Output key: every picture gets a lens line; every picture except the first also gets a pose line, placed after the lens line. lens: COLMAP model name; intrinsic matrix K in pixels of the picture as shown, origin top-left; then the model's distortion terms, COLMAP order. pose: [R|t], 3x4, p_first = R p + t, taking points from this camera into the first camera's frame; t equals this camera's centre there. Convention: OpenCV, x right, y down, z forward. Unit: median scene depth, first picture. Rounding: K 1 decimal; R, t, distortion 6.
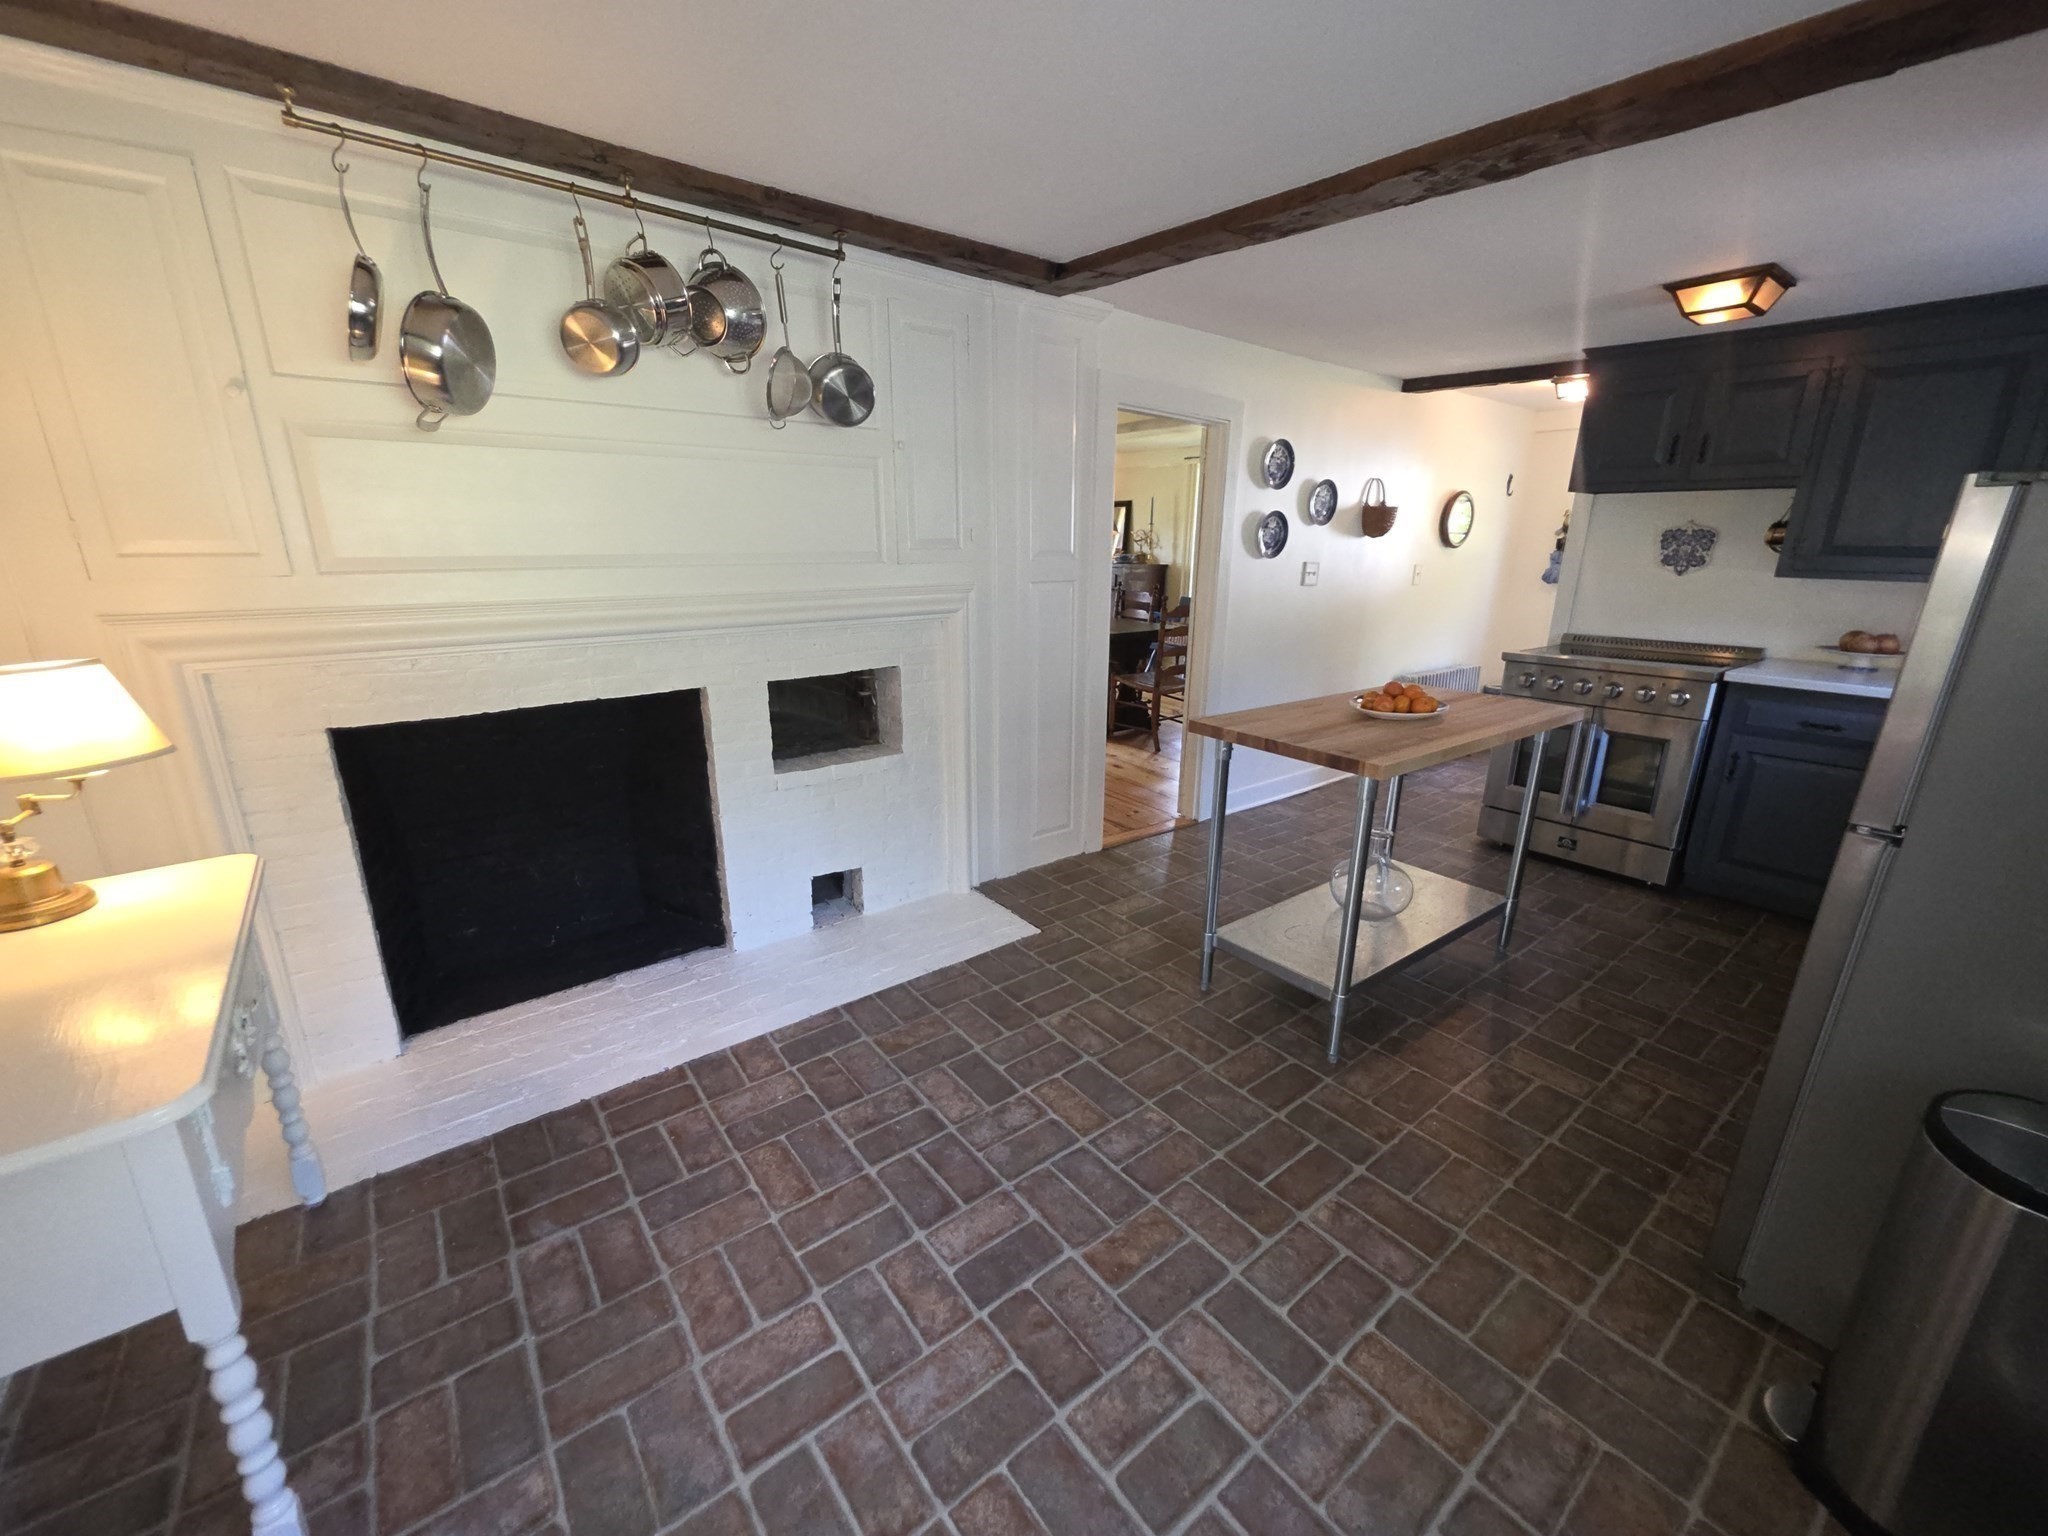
lens RADIAL K [[815.7, 0, 1023.8], [0, 815.7, 767.6], [0, 0, 1]] dist [0.004250, -0.000484]
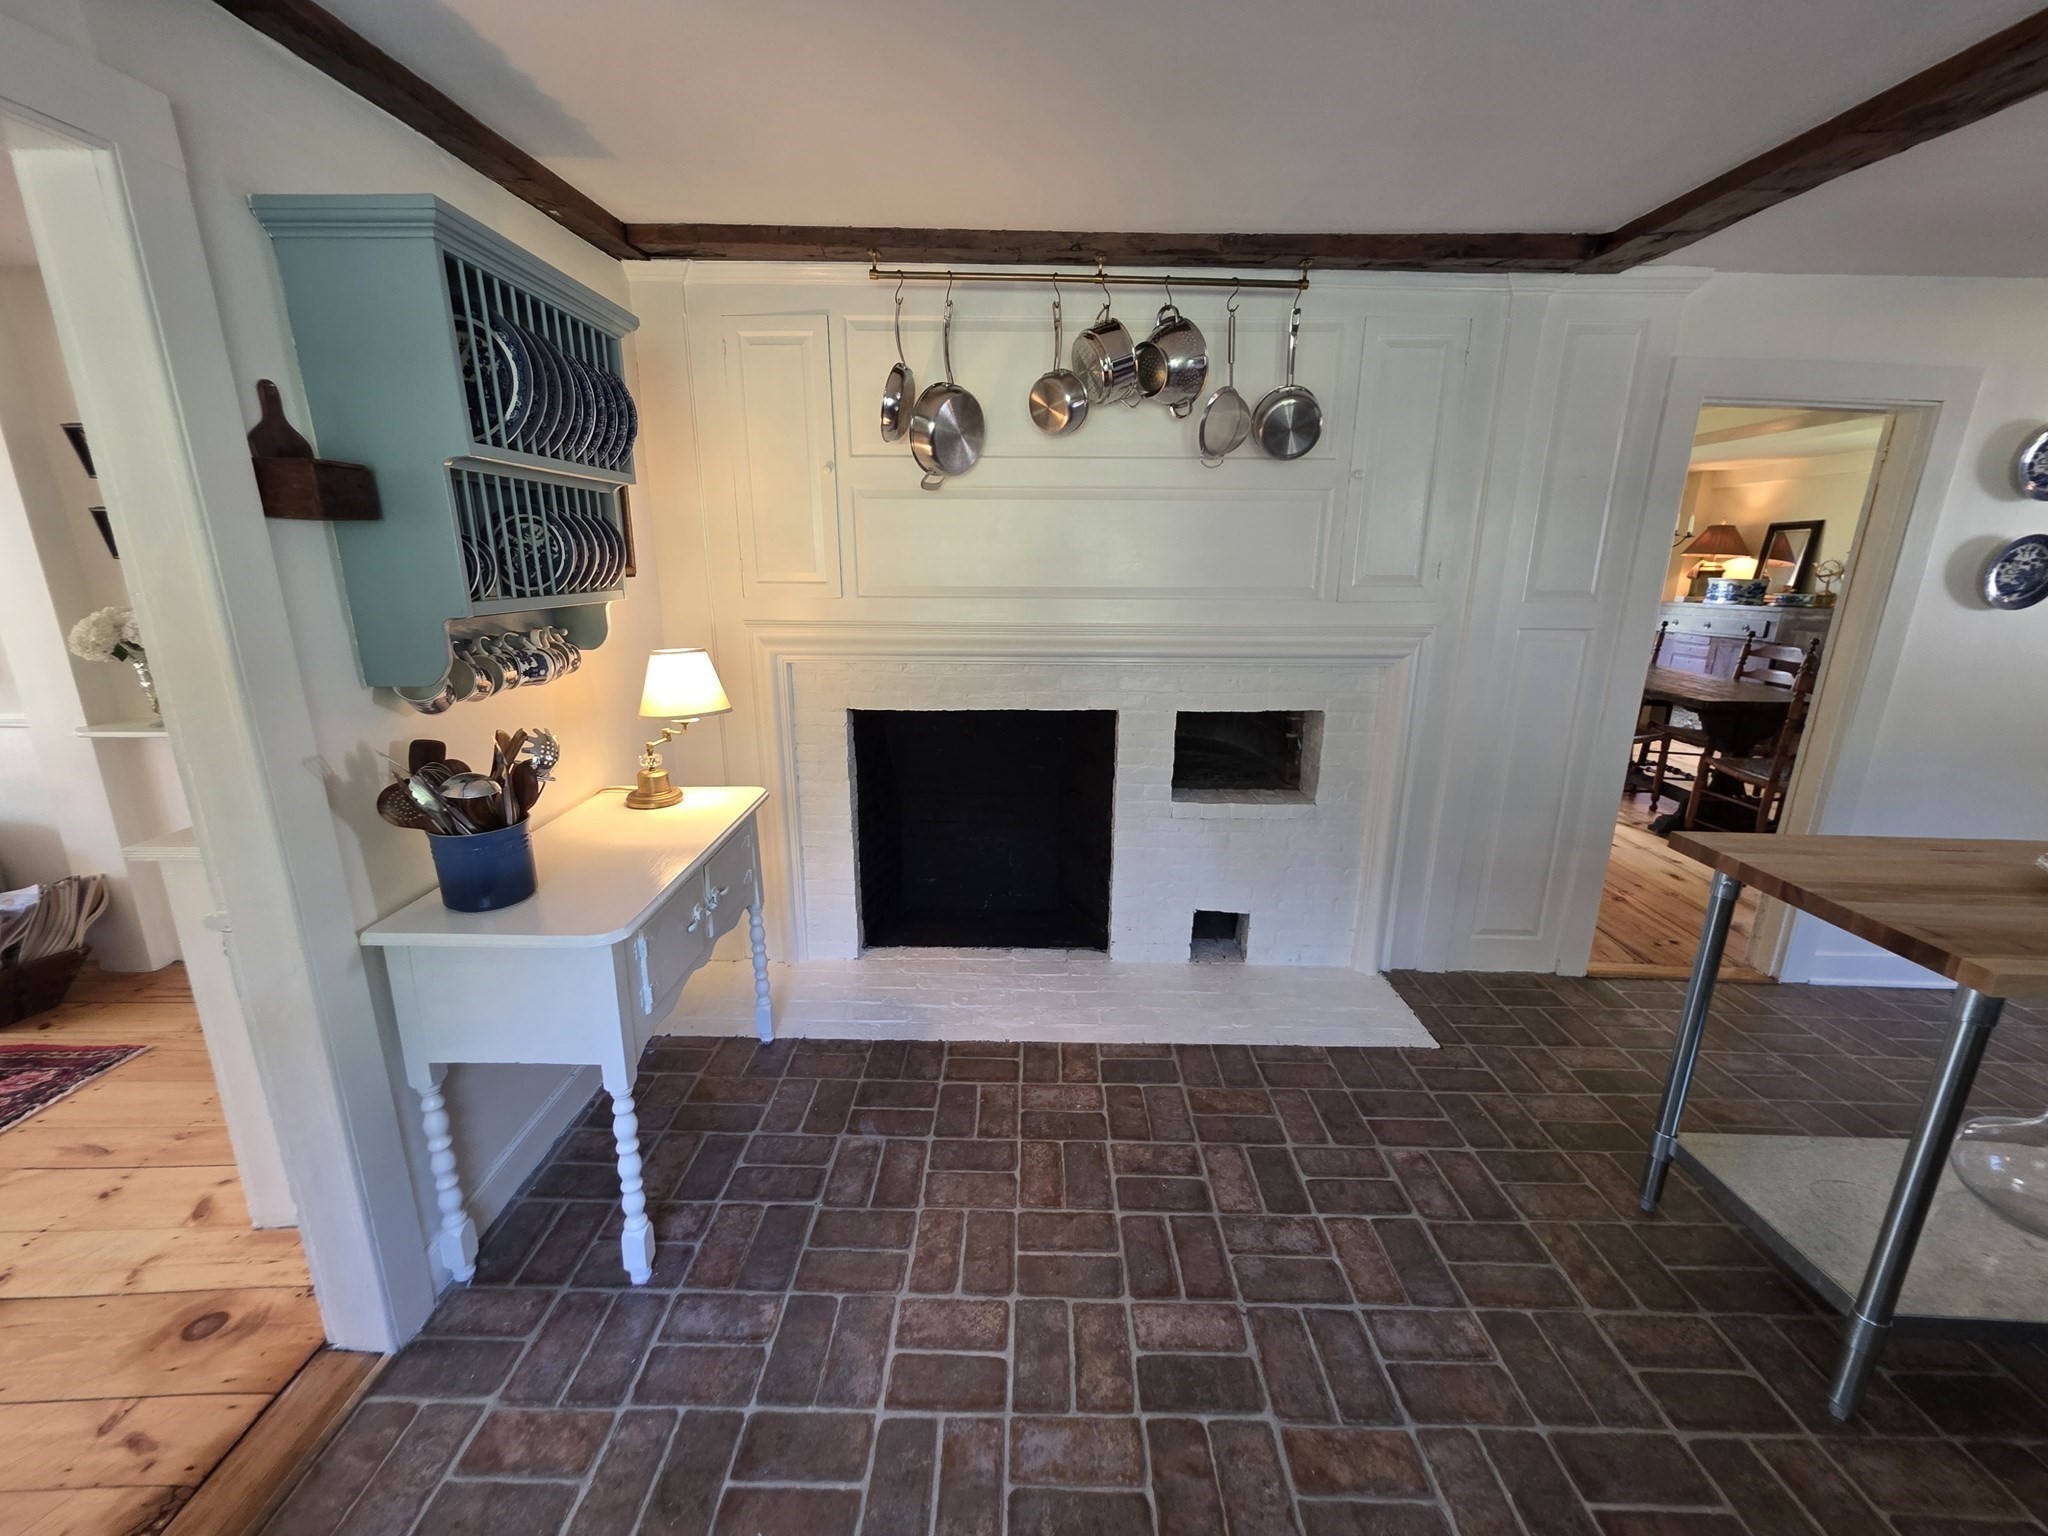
lens RADIAL K [[815.7, 0, 1023.0], [0, 815.7, 768.2], [0, 0, 1]] dist [0.004250, -0.000484]
pose [[0.780736, 0.156391, -0.604973, 0.211964], [-0.175317, 0.984110, 0.028149, -0.038154], [0.599762, 0.084085, 0.795748, 0.092469]]
